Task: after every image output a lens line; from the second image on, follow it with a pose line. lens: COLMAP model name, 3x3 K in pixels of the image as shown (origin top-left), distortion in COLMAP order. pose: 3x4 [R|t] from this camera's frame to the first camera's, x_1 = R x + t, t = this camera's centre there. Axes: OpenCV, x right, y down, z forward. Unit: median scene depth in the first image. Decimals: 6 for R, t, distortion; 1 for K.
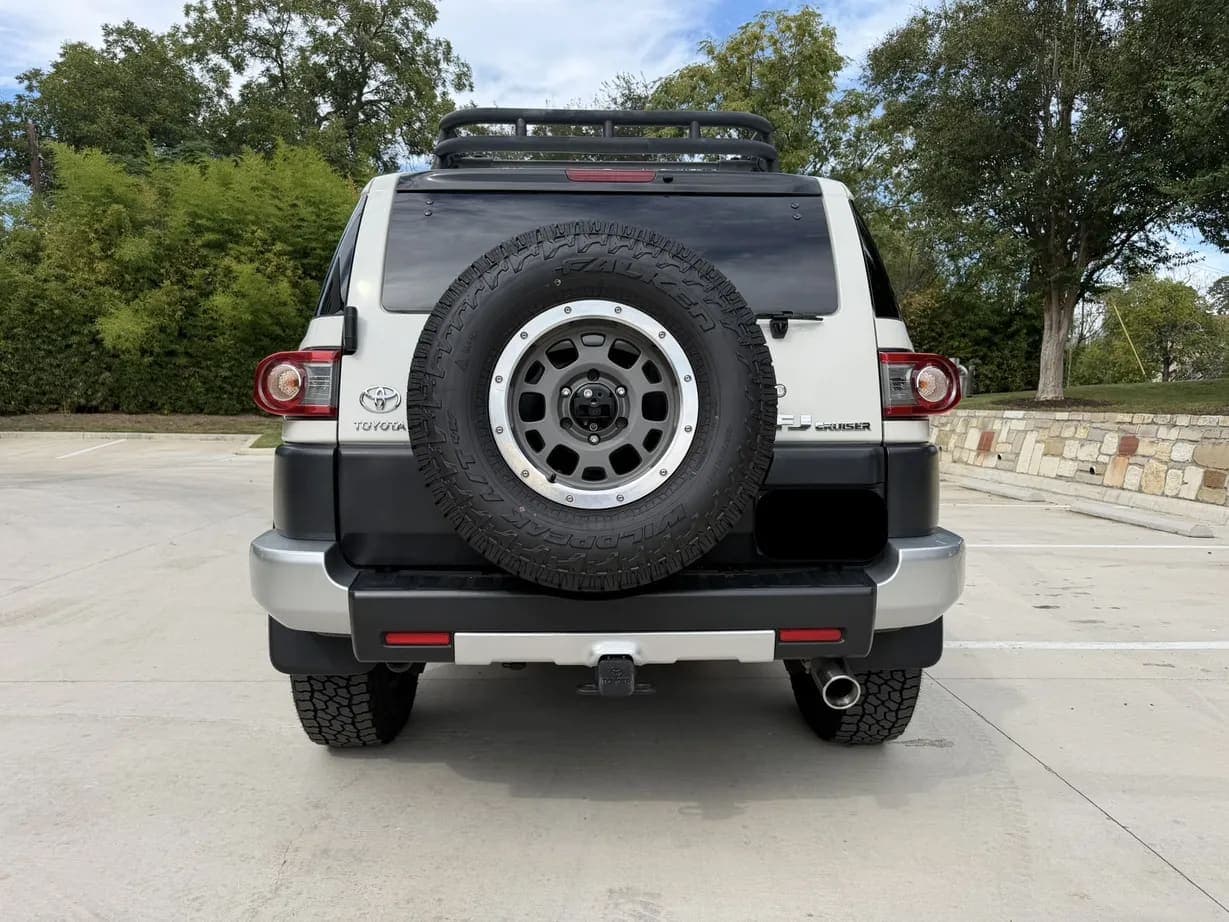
lens RADIAL K [[876.4, 0, 614.5], [0, 876.4, 461.0], [0, 0, 1]] dist [0.025000, -0.021219]
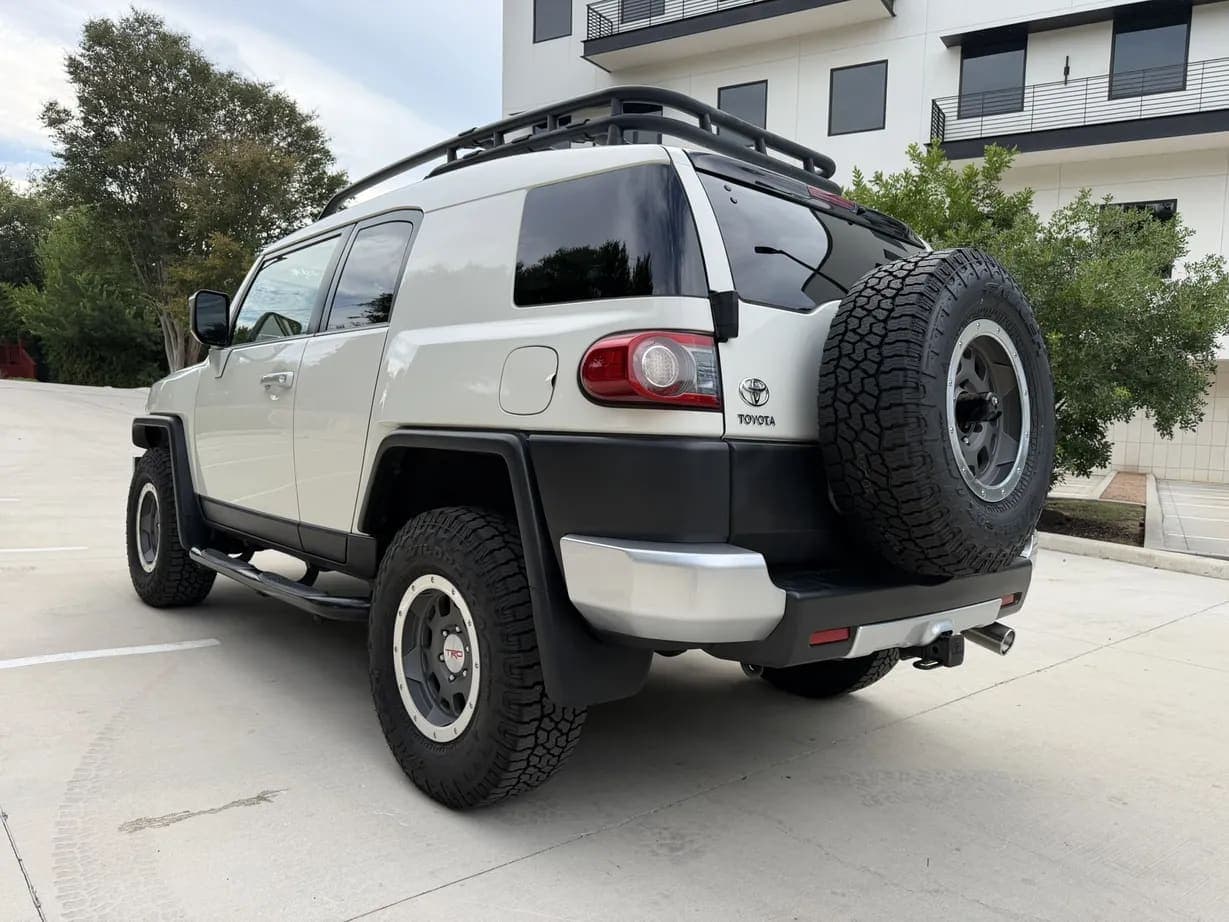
lens RADIAL K [[876.4, 0, 614.5], [0, 876.4, 461.0], [0, 0, 1]] dist [0.025000, -0.021219]
pose [[0.753070, 0.014624, 0.657777, -0.160781], [-0.007745, 0.999881, -0.013363, 0.002861], [-0.657894, 0.004969, 0.753094, 0.060859]]
